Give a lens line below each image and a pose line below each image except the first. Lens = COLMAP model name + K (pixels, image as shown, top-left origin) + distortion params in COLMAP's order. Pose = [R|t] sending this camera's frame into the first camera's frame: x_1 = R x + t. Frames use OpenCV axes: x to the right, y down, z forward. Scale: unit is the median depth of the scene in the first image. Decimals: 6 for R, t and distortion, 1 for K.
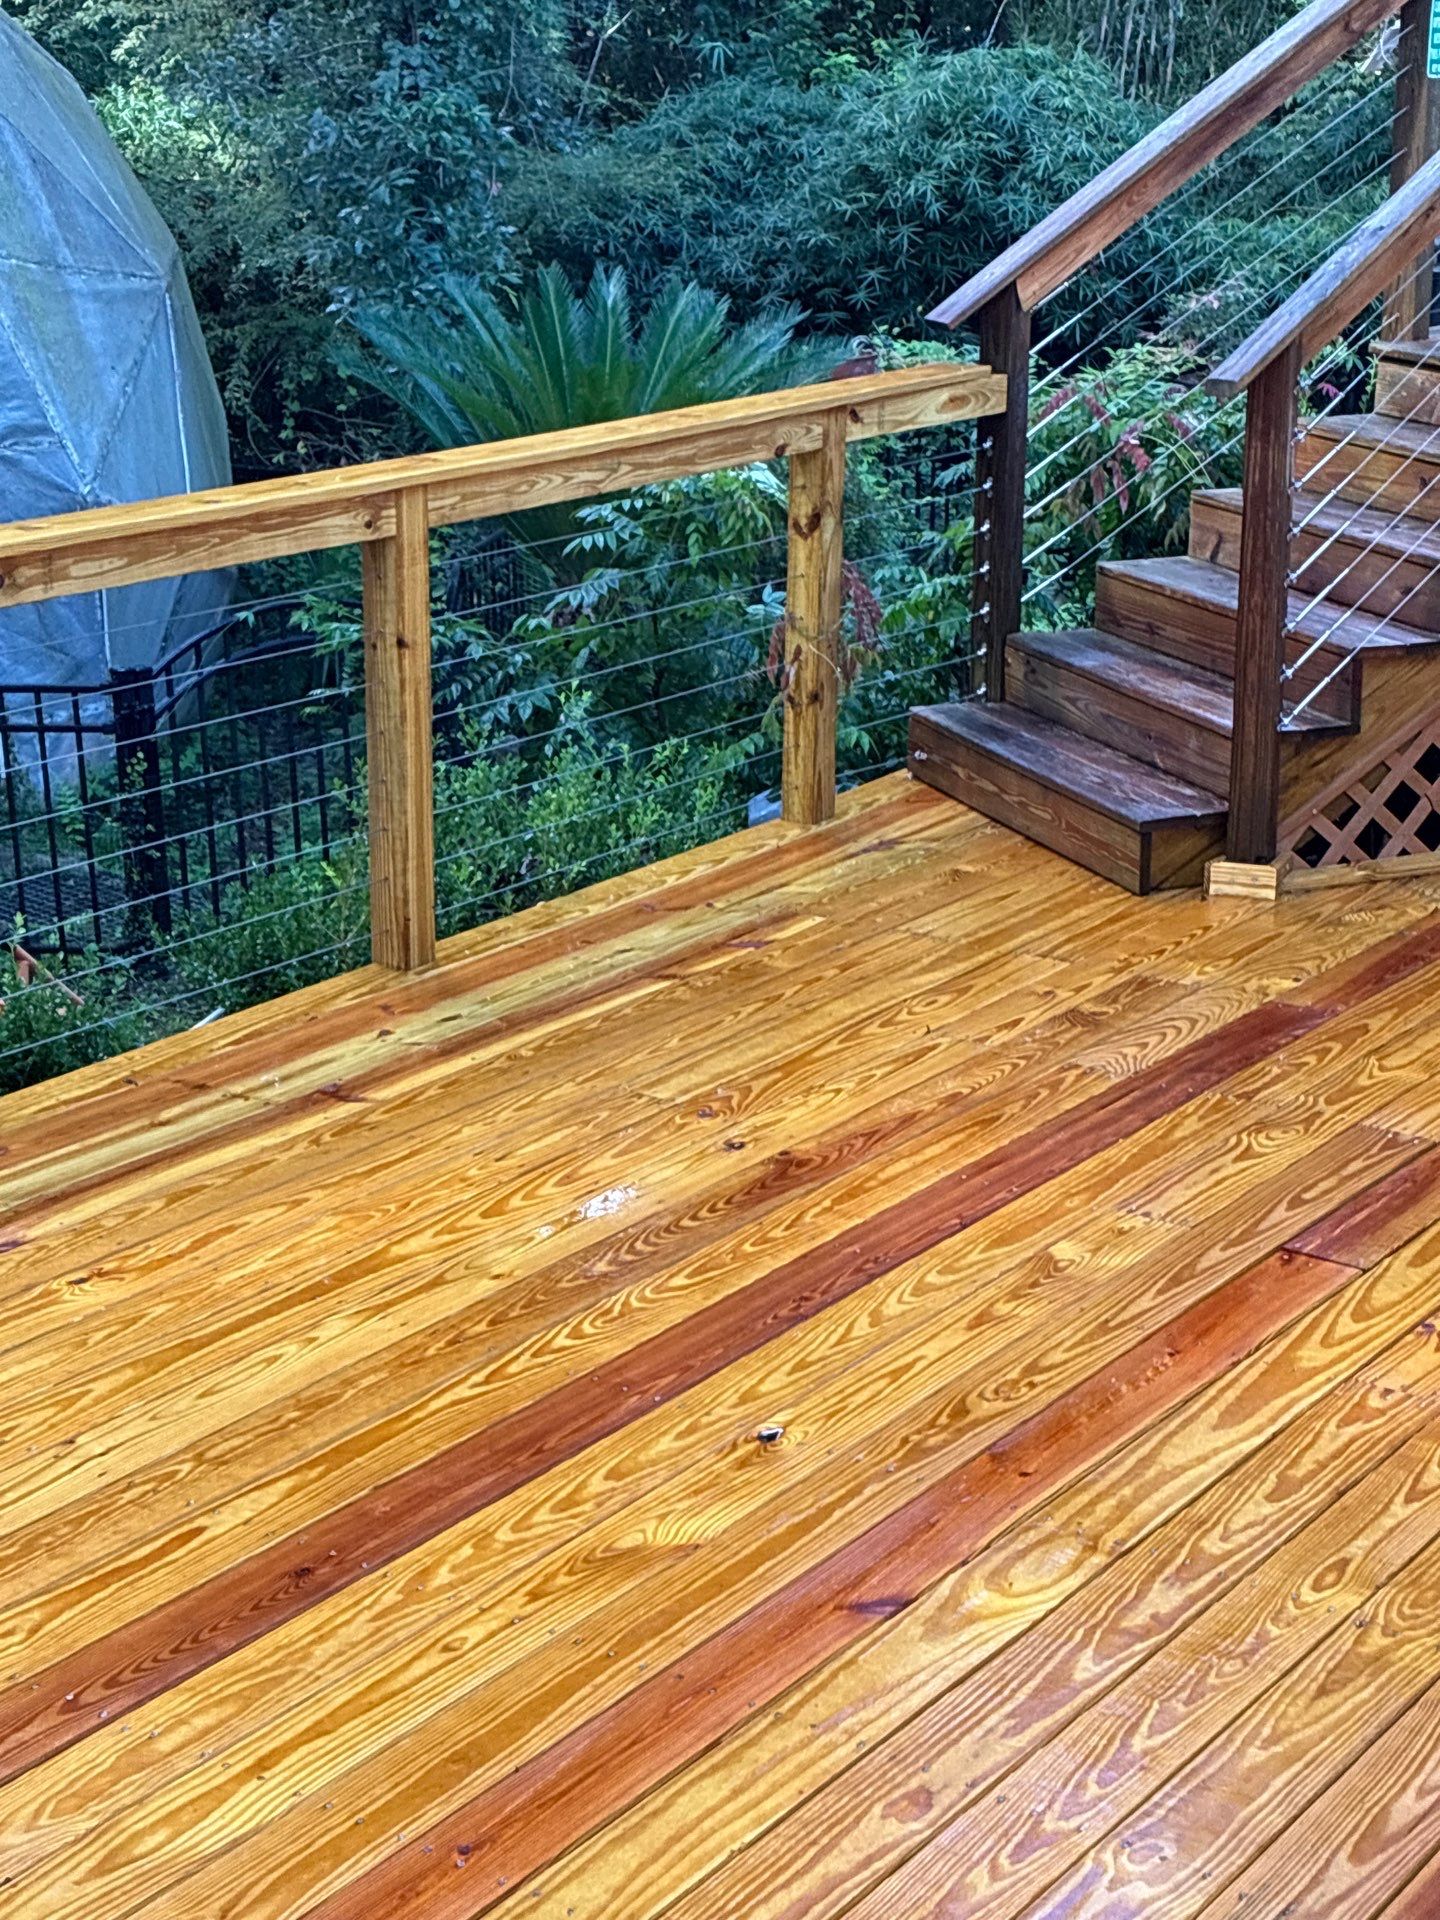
lens RADIAL K [[771.1, 0, 722.2], [0, 771.1, 958.4], [0, 0, 1]] dist [-0.002077, -0.000495]
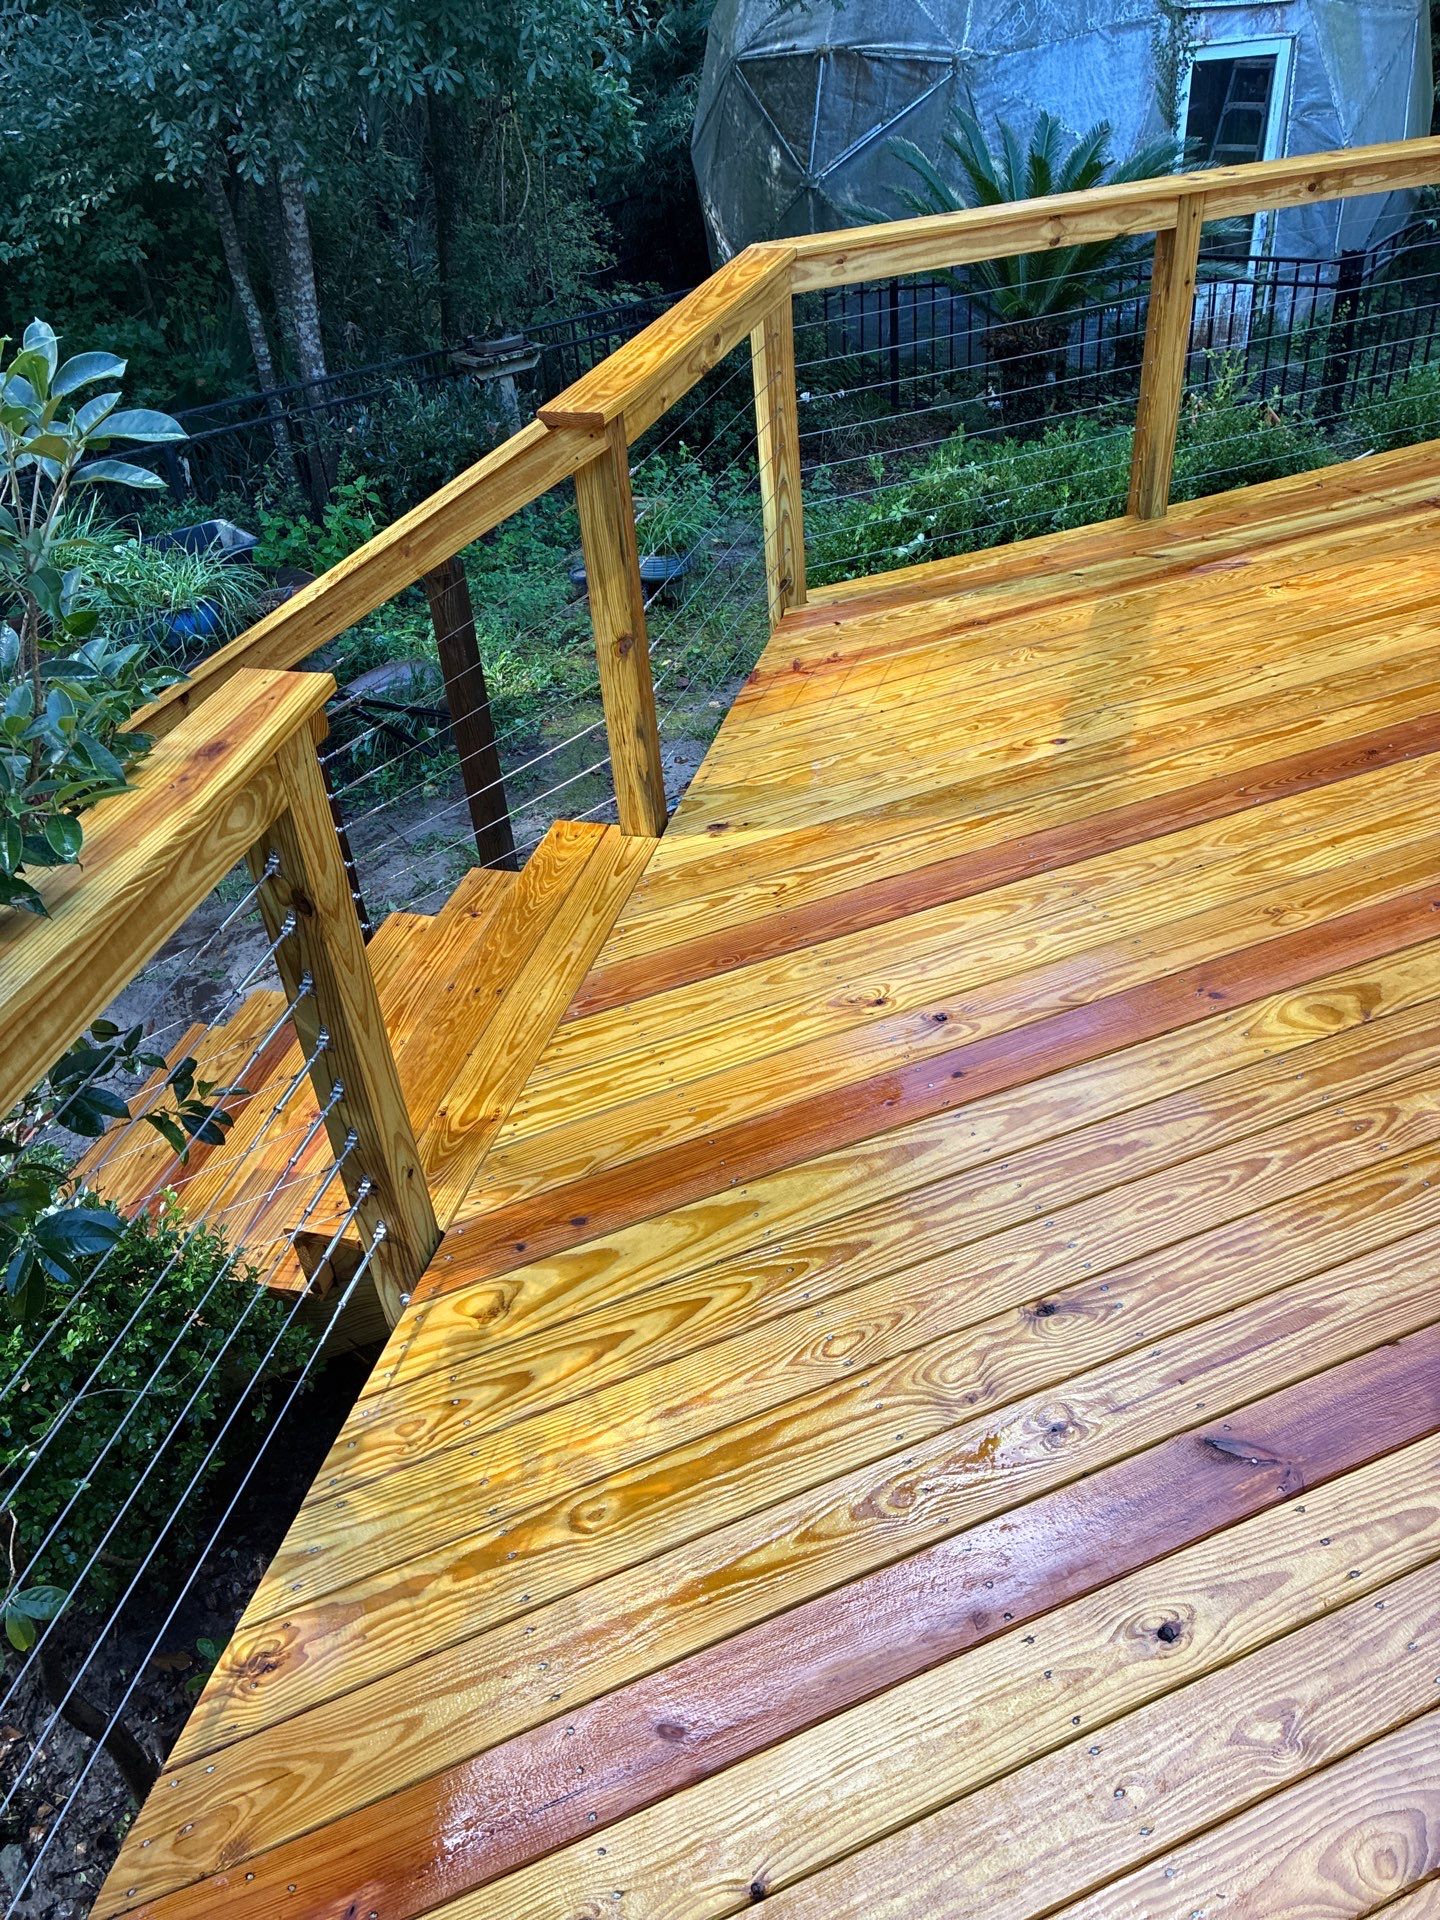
lens RADIAL K [[771.1, 0, 714.8], [0, 771.1, 958.5], [0, 0, 1]] dist [-0.002077, -0.000495]
pose [[0.958165, 0.183734, -0.219459, -1.557170], [-0.156982, 0.978493, 0.133819, 1.266863], [0.239326, -0.093769, 0.966401, -1.259207]]
